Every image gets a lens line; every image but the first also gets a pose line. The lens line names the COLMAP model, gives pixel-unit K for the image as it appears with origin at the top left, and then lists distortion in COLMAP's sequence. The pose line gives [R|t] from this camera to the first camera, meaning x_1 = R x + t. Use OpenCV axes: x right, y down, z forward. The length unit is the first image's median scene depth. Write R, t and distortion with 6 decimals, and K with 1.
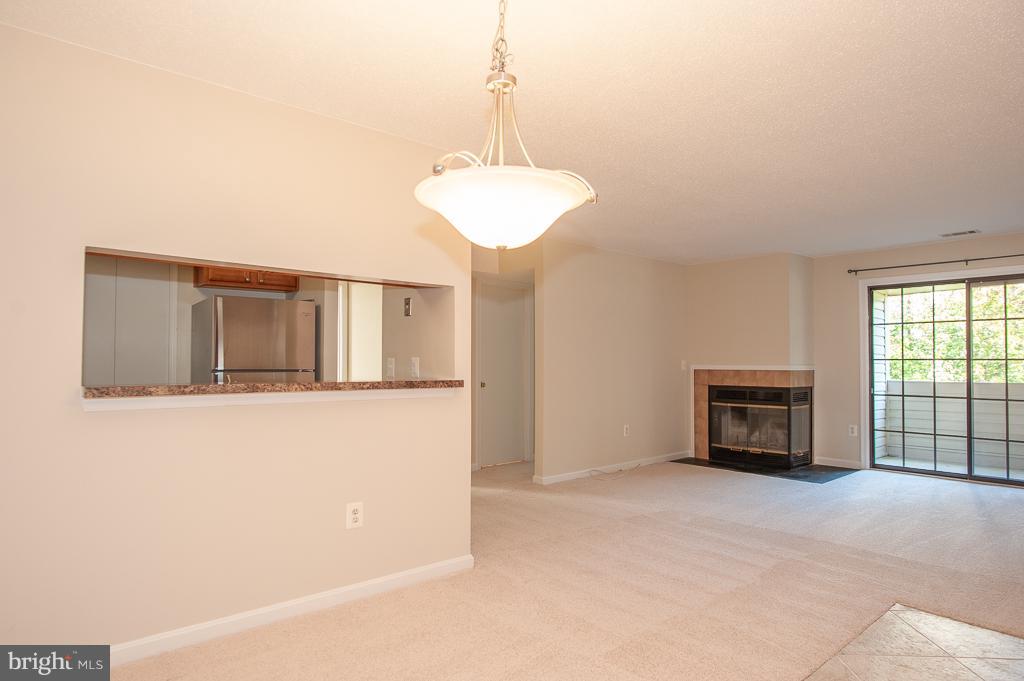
lens RADIAL K [[600.3, 0, 488.5], [0, 600.3, 345.4], [0, 0, 1]] dist [-0.021182, 0.010716]
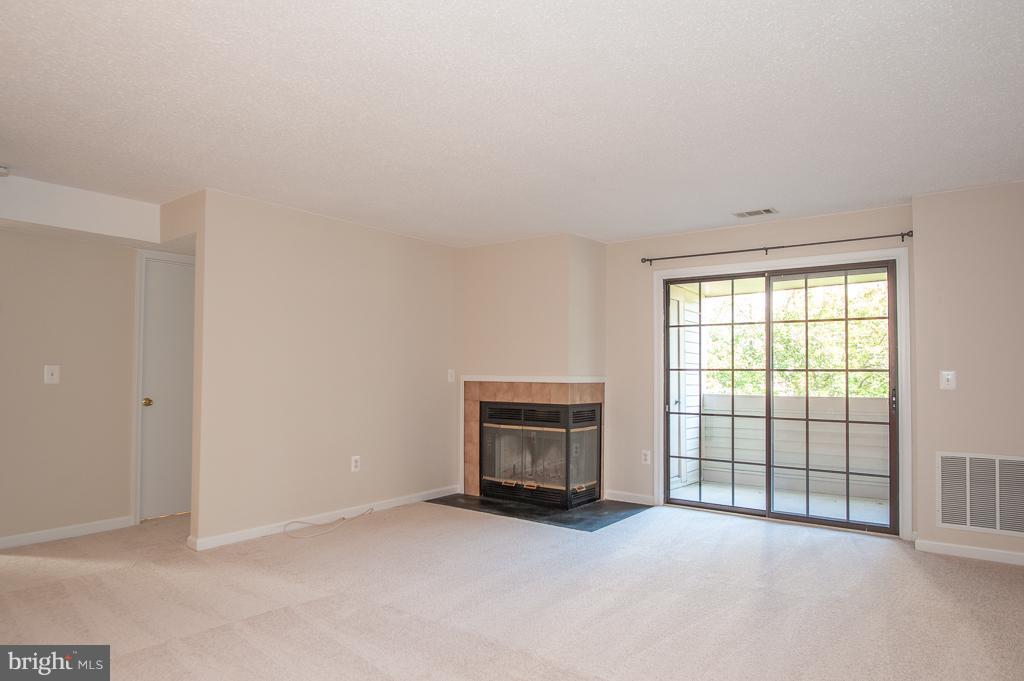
lens RADIAL K [[600.3, 0, 514.1], [0, 600.3, 349.3], [0, 0, 1]] dist [-0.021182, 0.010716]
pose [[0.980216, 0.012680, 0.197523, 0.275311], [-0.010579, 0.999876, -0.011684, 0.007801], [-0.197647, 0.009363, 0.980229, 0.238993]]
